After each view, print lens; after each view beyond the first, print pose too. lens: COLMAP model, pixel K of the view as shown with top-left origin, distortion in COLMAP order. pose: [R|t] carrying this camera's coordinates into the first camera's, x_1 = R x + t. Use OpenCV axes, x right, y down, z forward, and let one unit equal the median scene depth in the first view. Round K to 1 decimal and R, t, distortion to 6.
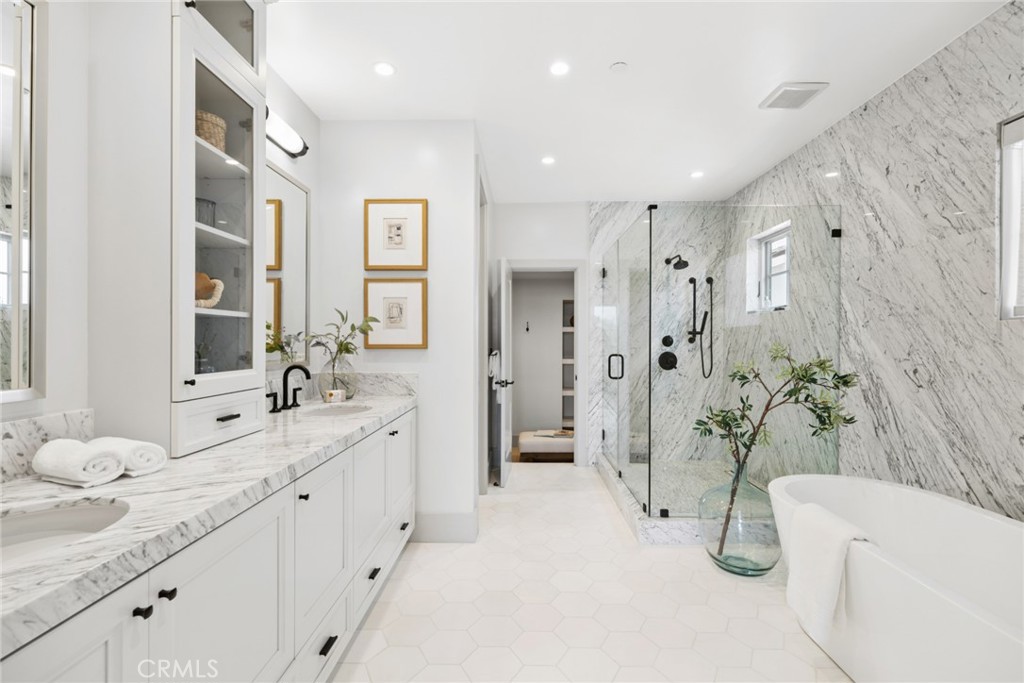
lens RADIAL K [[470.6, 0, 512.3], [0, 470.6, 342.7], [0, 0, 1]] dist [0.000263, -0.000827]
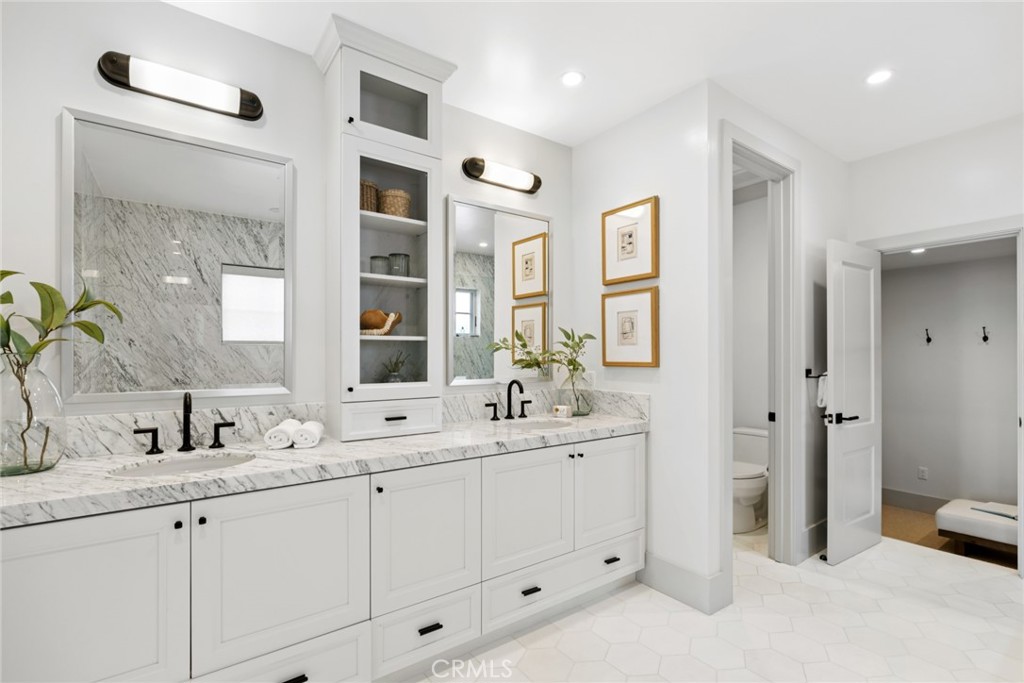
lens RADIAL K [[470.6, 0, 518.1], [0, 470.6, 355.8], [0, 0, 1]] dist [0.000263, -0.000827]
pose [[0.599052, -0.001281, -0.800709, 0.401637], [-0.001067, 0.999997, -0.002398, -0.007057], [0.800709, 0.002291, 0.599049, 0.304717]]
